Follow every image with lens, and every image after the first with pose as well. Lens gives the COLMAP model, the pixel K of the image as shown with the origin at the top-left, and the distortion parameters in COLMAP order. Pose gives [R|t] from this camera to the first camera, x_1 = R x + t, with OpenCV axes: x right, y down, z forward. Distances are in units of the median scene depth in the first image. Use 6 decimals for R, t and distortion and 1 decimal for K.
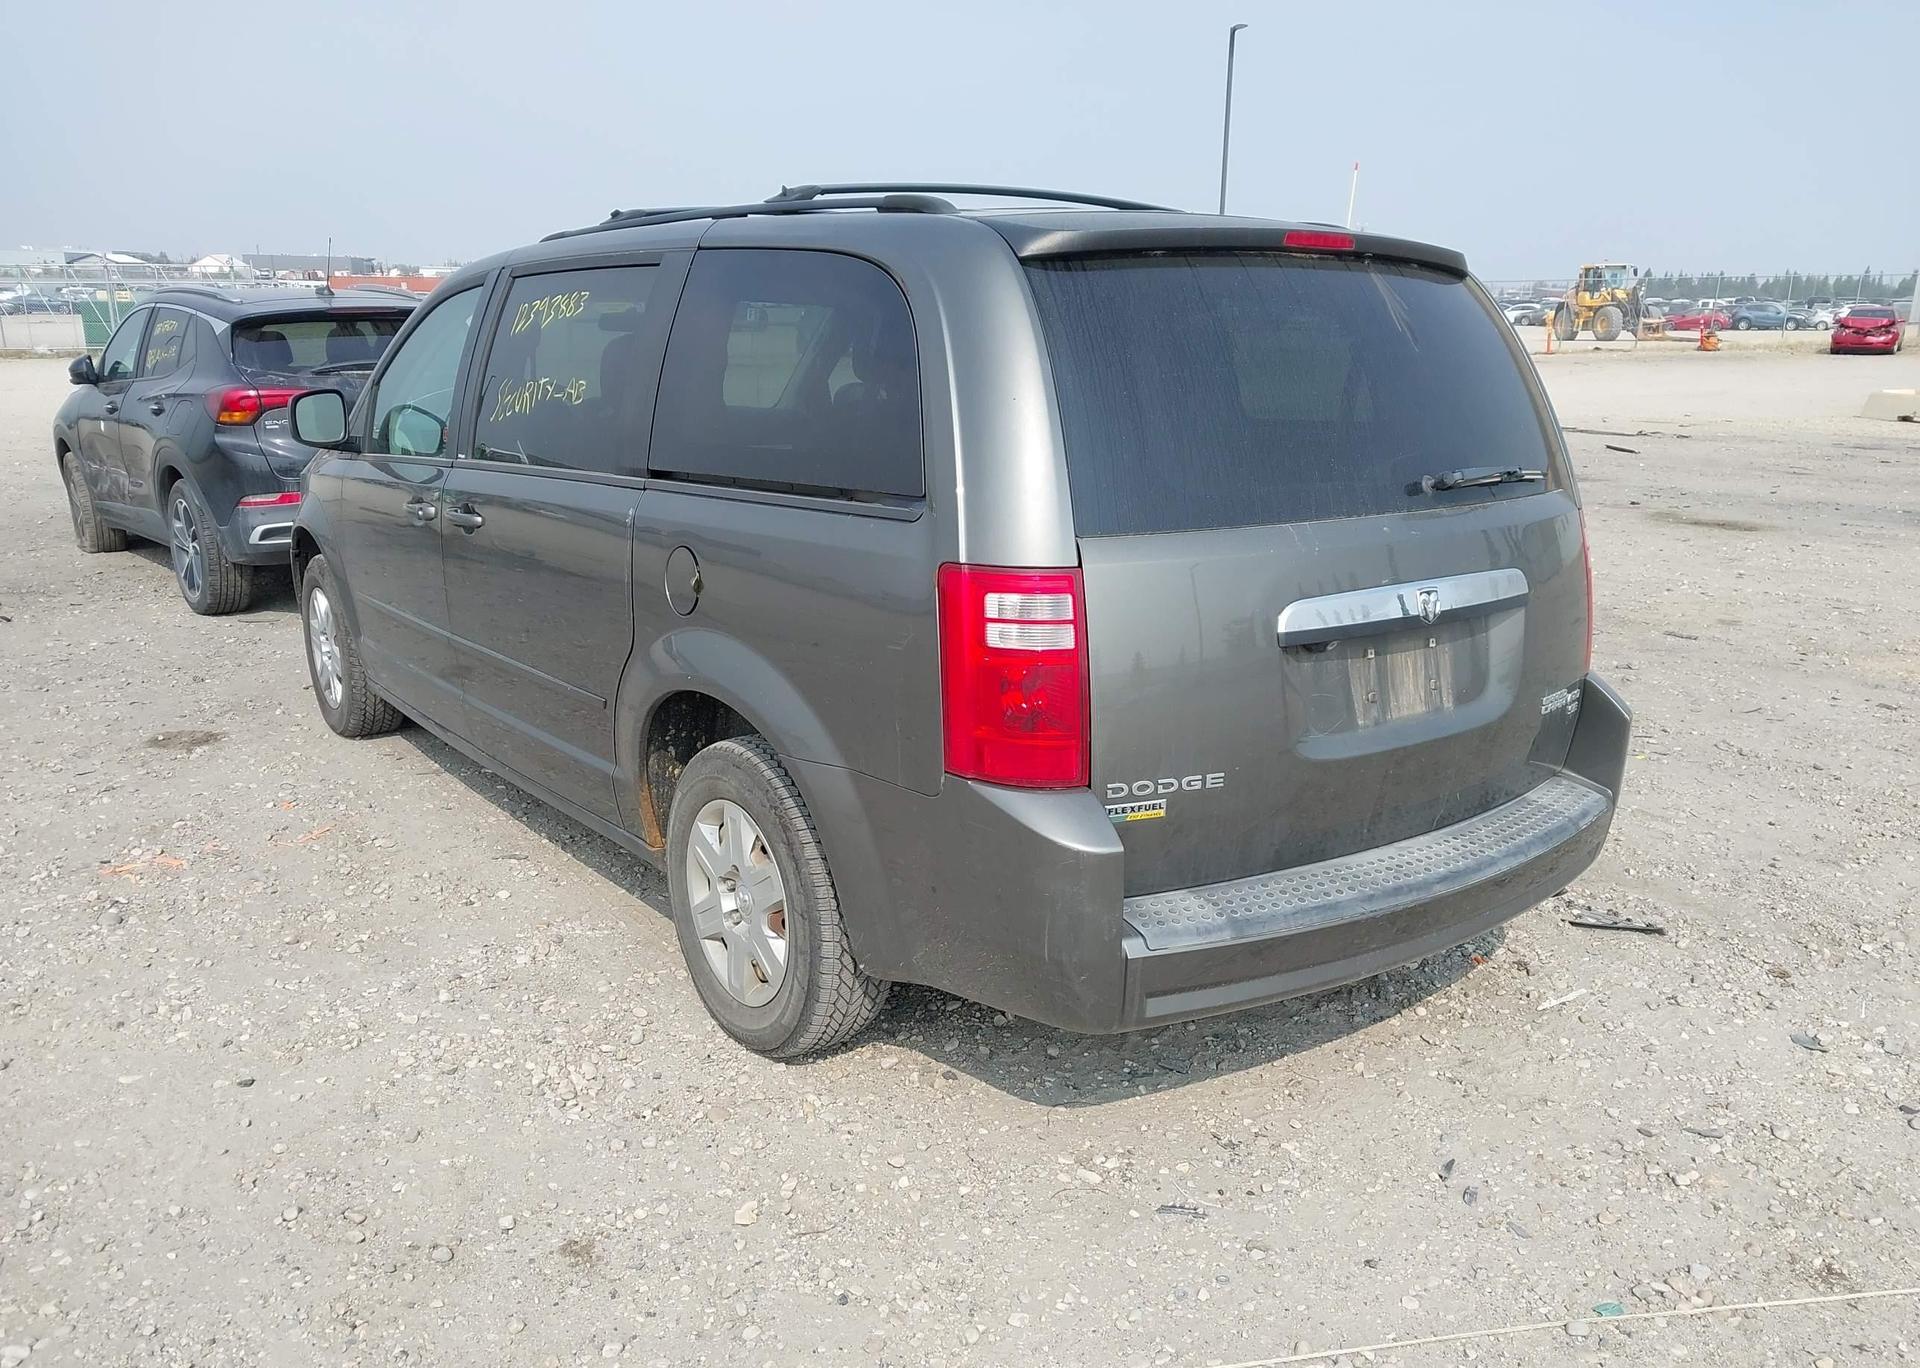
lens RADIAL K [[1528.1, 0, 960.0], [0, 1528.1, 684.0], [0, 0, 1]] dist [0.009233, 0.003061]
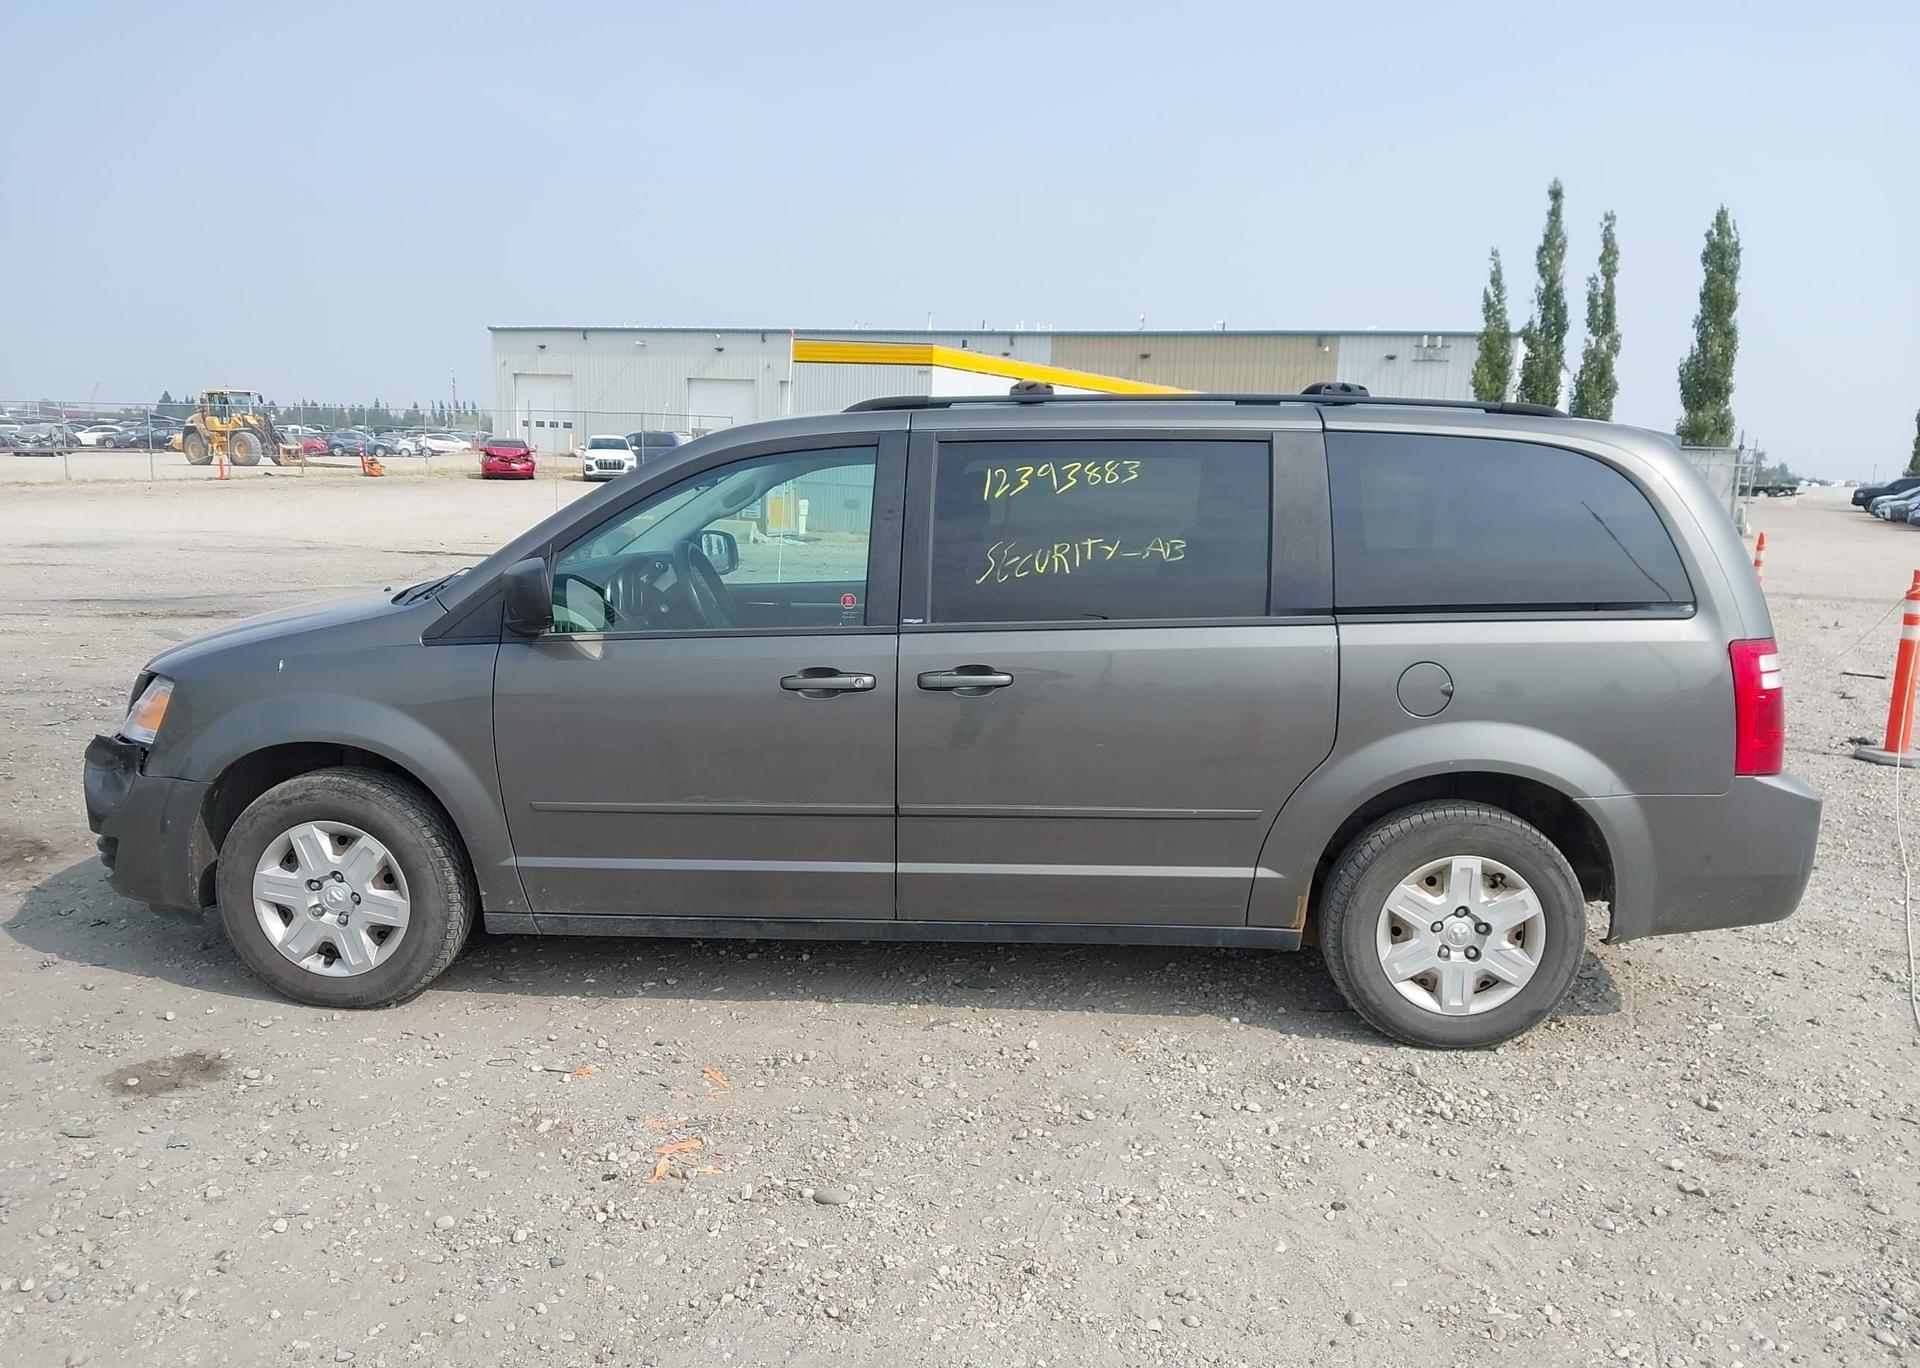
lens RADIAL K [[1528.1, 0, 960.0], [0, 1528.1, 684.0], [0, 0, 1]] dist [0.009233, 0.003061]
pose [[0.610606, -0.110324, 0.784212, -0.096436], [0.170024, 0.985420, 0.006245, -0.010034], [-0.773468, 0.129522, 0.620461, 0.034634]]
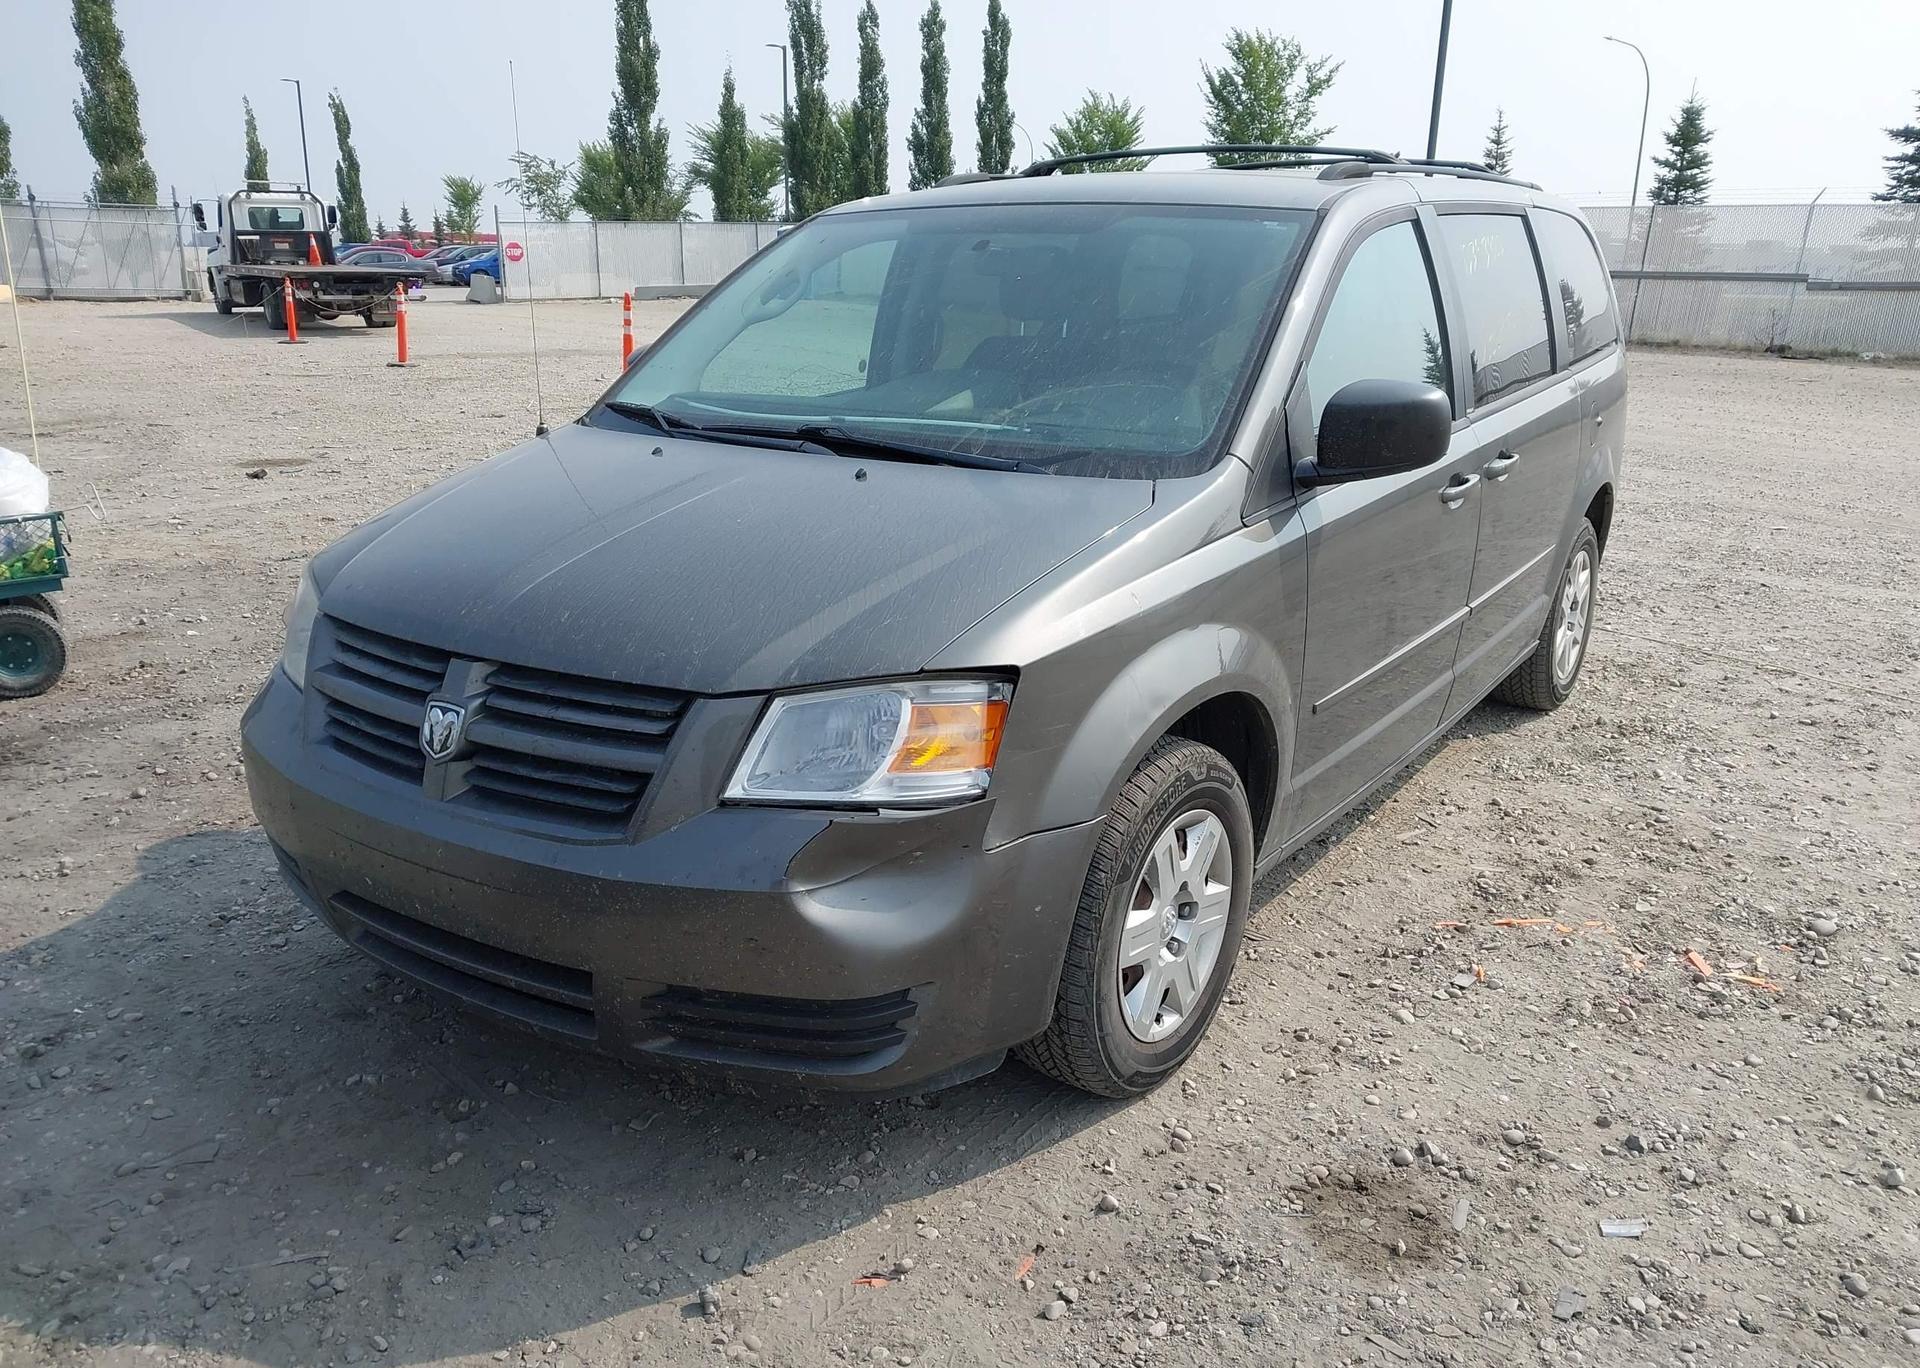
lens RADIAL K [[1528.0, 0, 976.1], [0, 1528.0, 708.4], [0, 0, 1]] dist [-0.006648, 0.024312]
pose [[-0.346834, -0.284078, 0.893871, -0.098741], [0.211097, 0.904934, 0.369502, -0.034882], [-0.913862, 0.316849, -0.253894, 0.139395]]
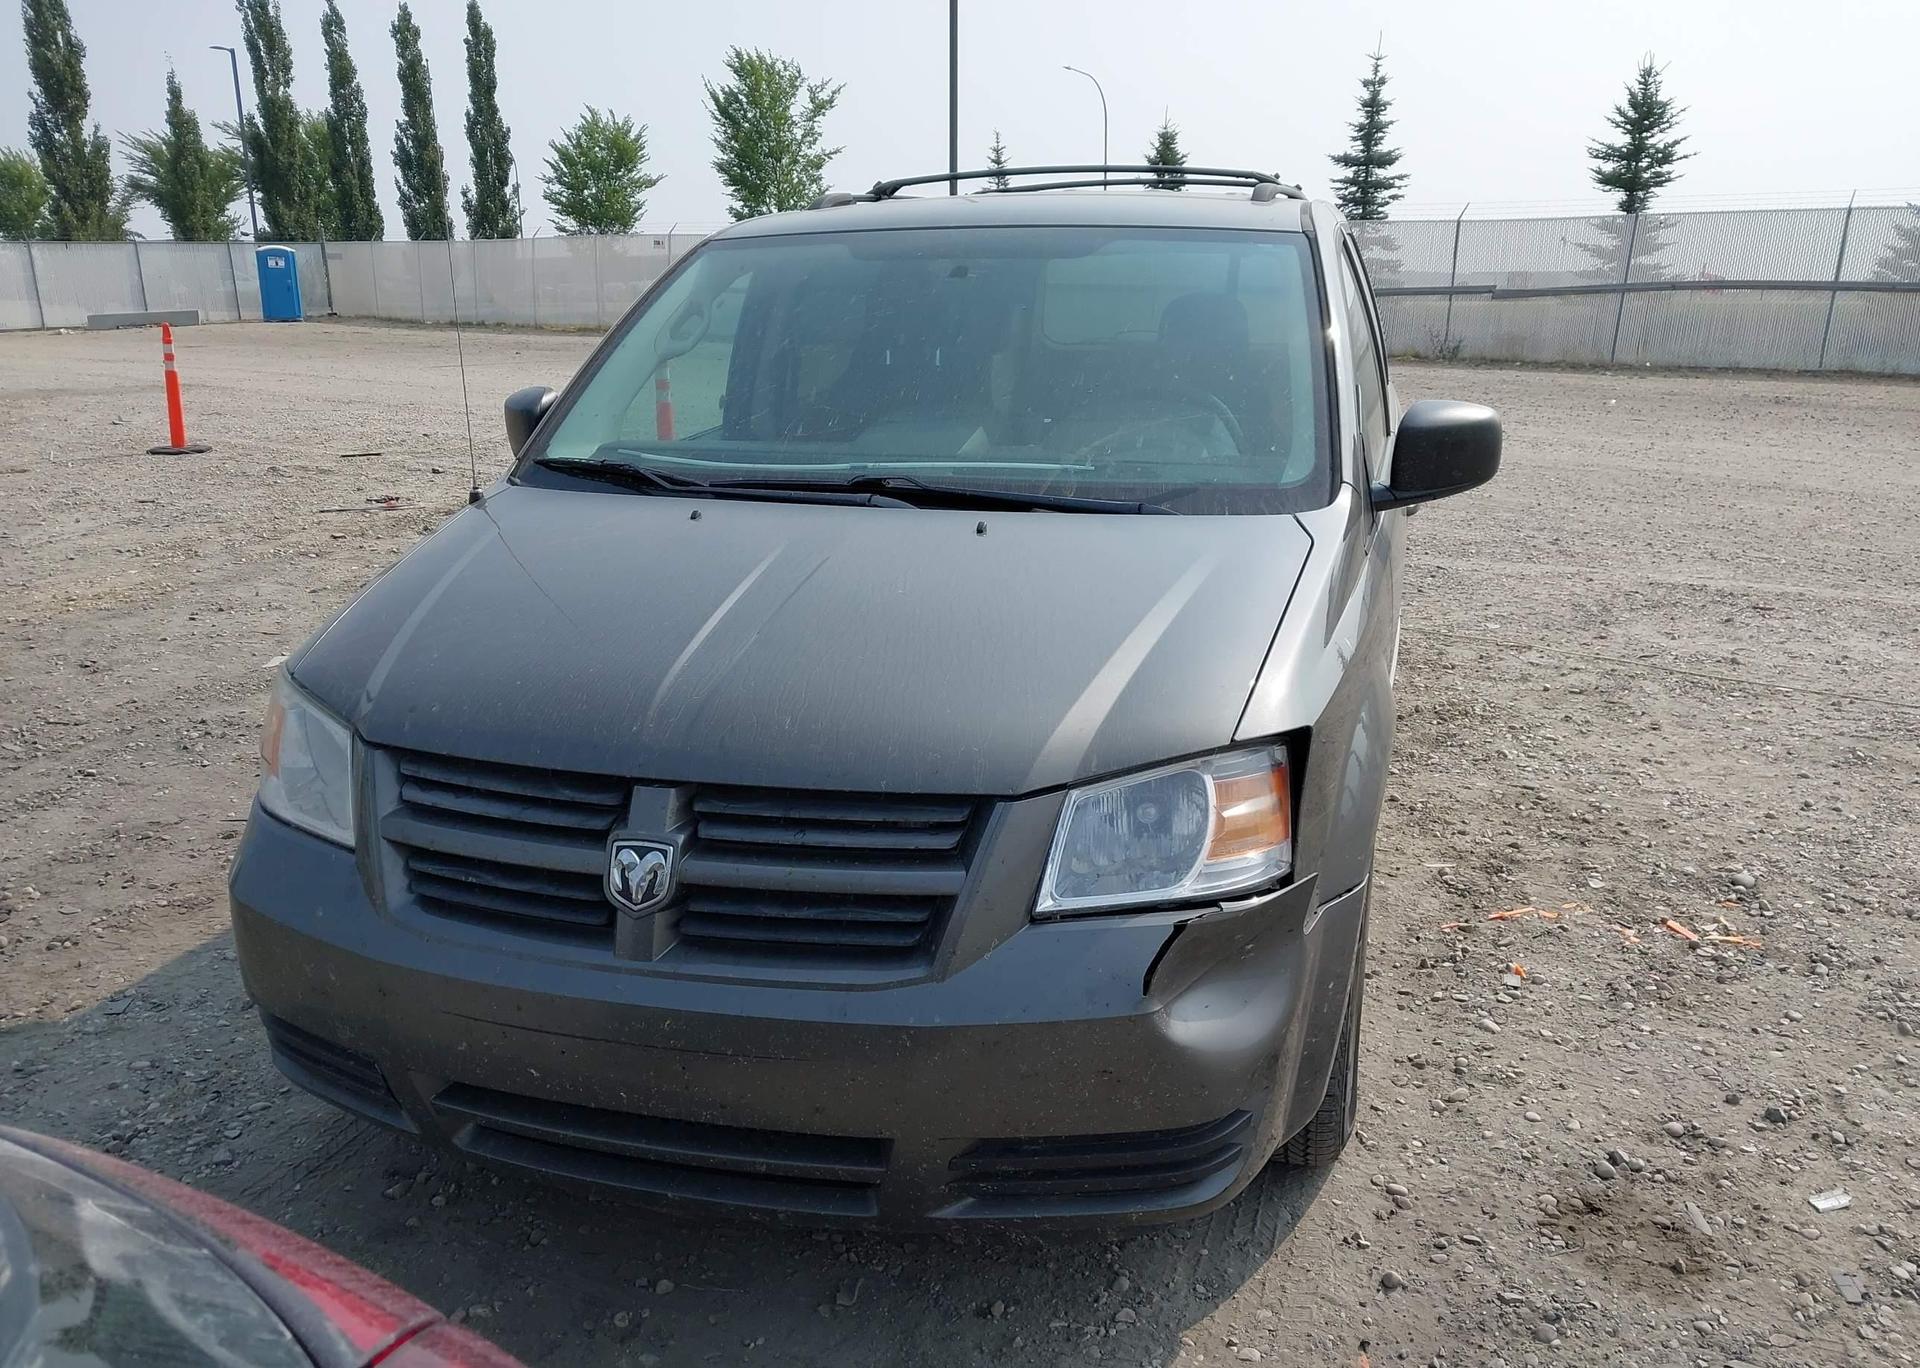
lens RADIAL K [[1521.9, 0, 976.8], [0, 1521.9, 710.4], [0, 0, 1]] dist [0.007359, 0.016159]
pose [[-0.623006, -0.227506, 0.748401, -0.079467], [0.182545, 0.888065, 0.421922, -0.039909], [-0.760619, 0.399477, -0.511739, 0.159036]]
